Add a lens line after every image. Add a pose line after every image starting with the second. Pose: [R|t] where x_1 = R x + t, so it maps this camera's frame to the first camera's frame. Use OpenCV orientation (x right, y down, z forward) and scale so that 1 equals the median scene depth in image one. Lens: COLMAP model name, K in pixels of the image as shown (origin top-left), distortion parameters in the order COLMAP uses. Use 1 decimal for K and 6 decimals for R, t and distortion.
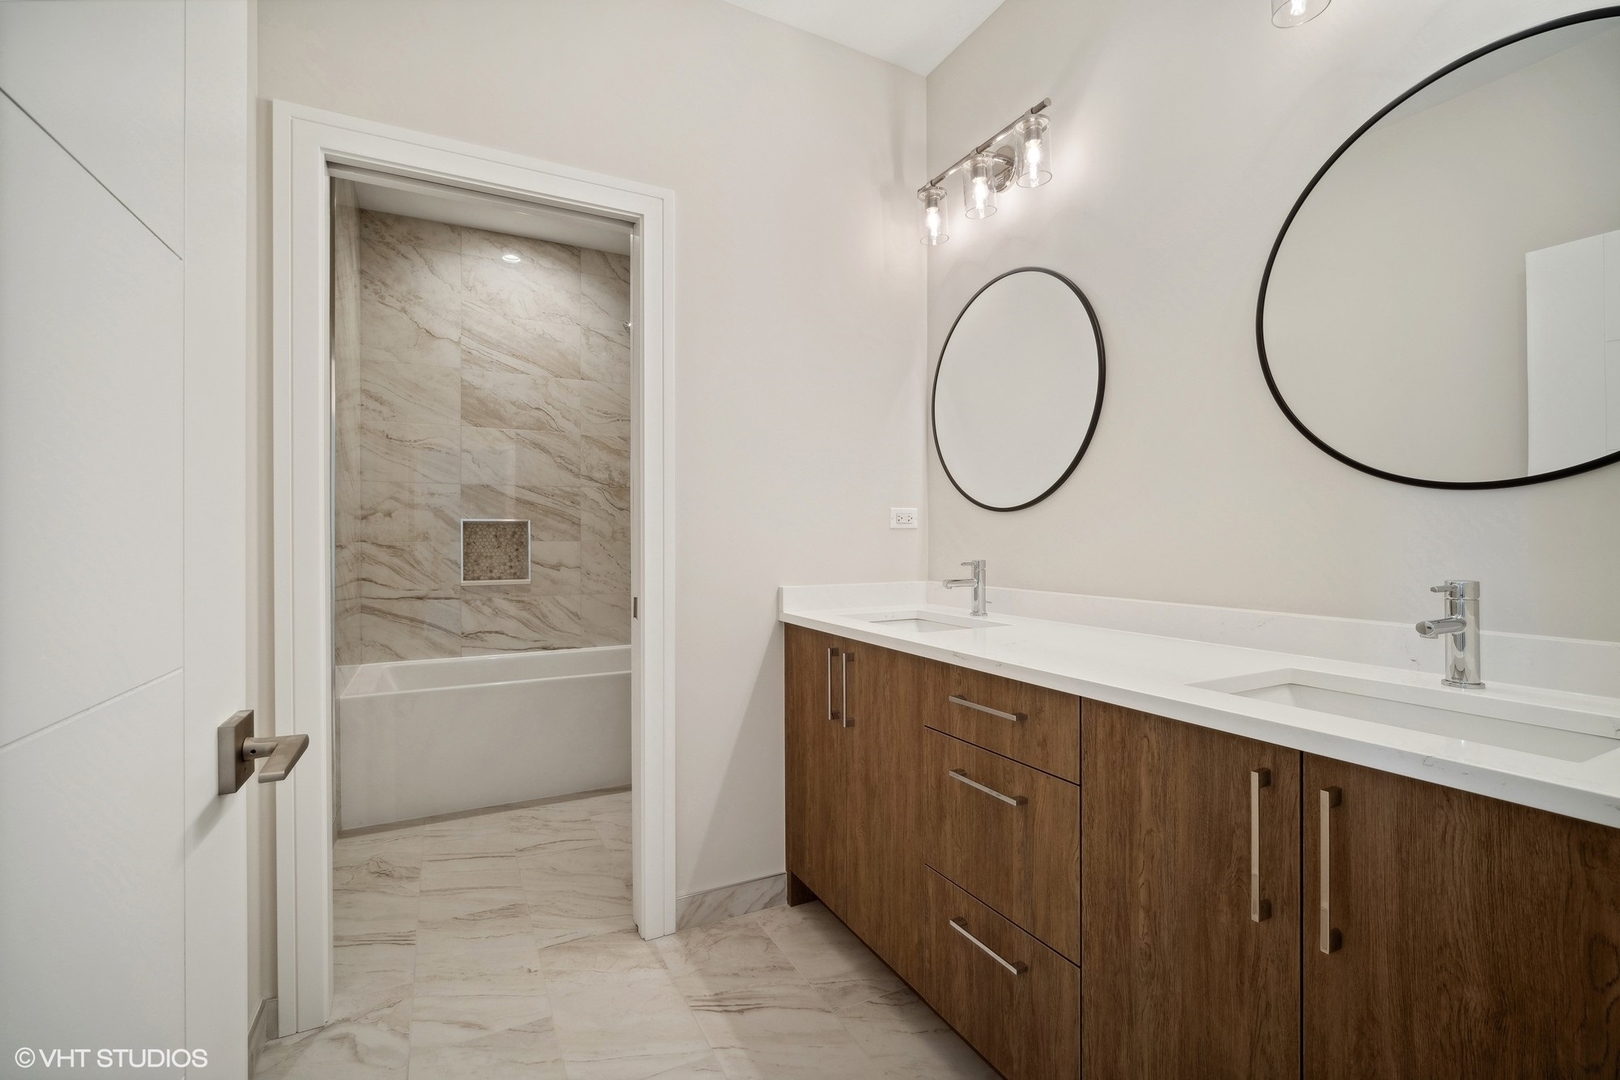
lens RADIAL K [[739.1, 0, 811.5], [0, 739.1, 540.1], [0, 0, 1]] dist [-0.010476, 0.001694]
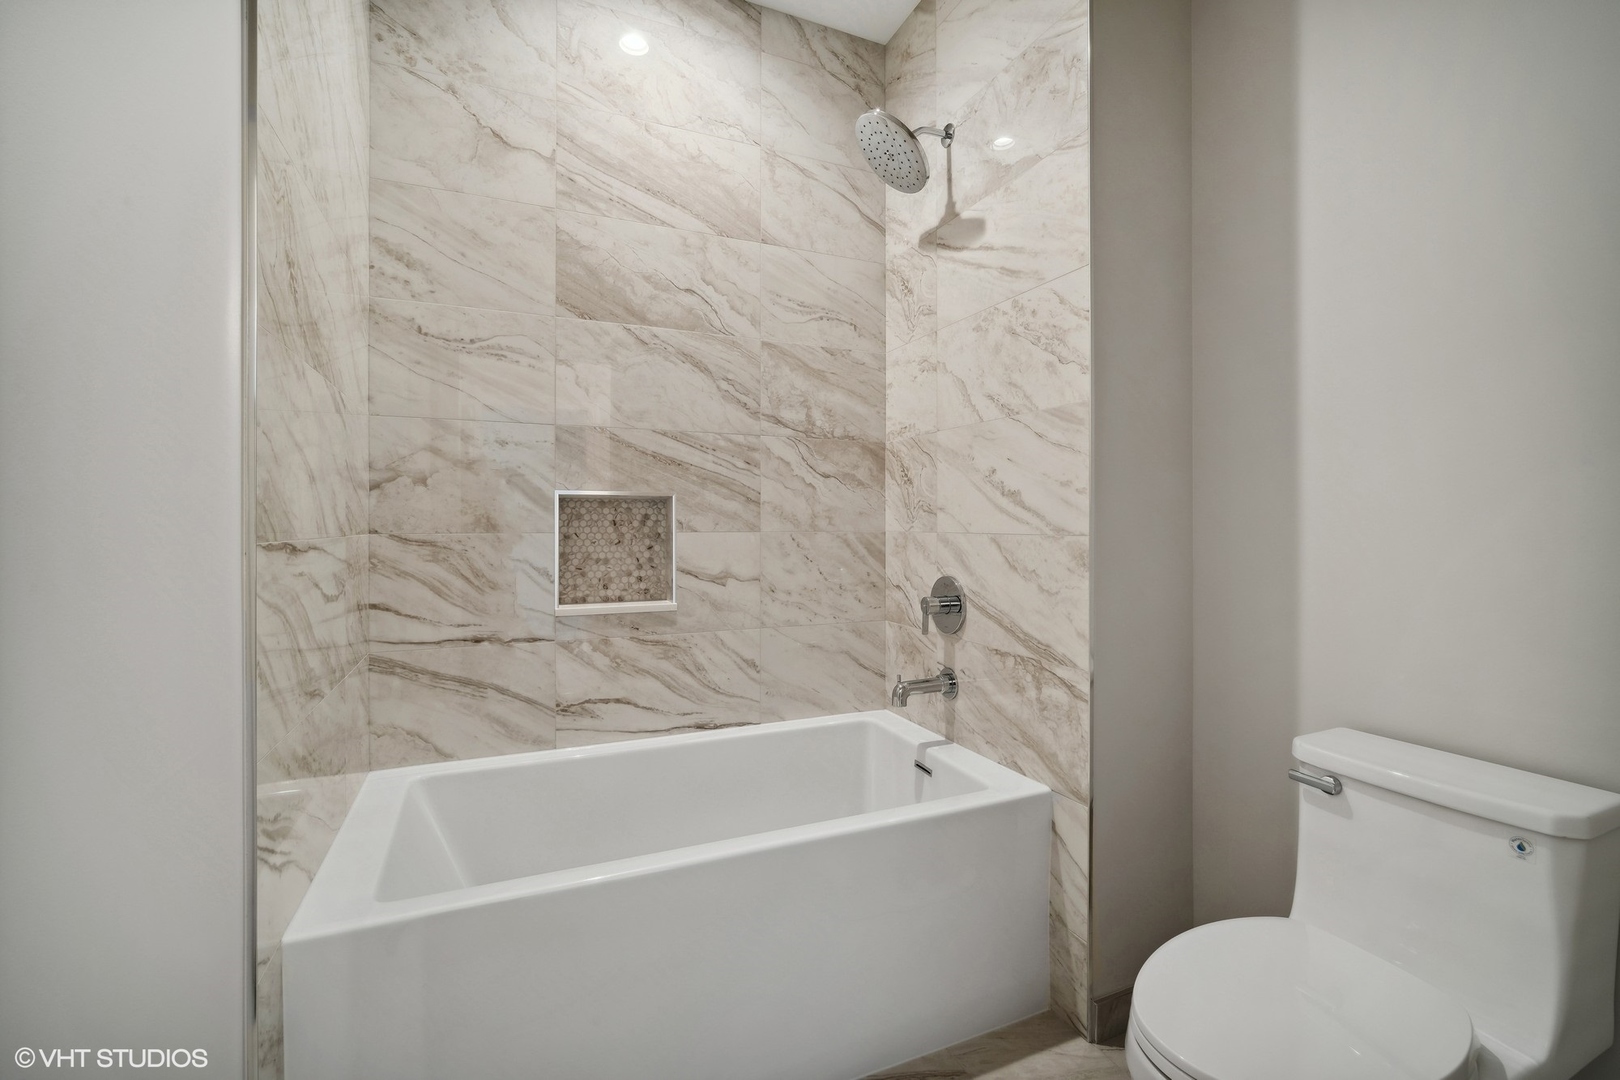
lens RADIAL K [[739.1, 0, 812.9], [0, 739.1, 532.0], [0, 0, 1]] dist [-0.010476, 0.001694]
pose [[0.998392, 0.004101, -0.056537, -0.255902], [-0.003826, 0.999980, 0.004976, -0.001898], [0.056556, -0.004751, 0.998388, 0.471617]]
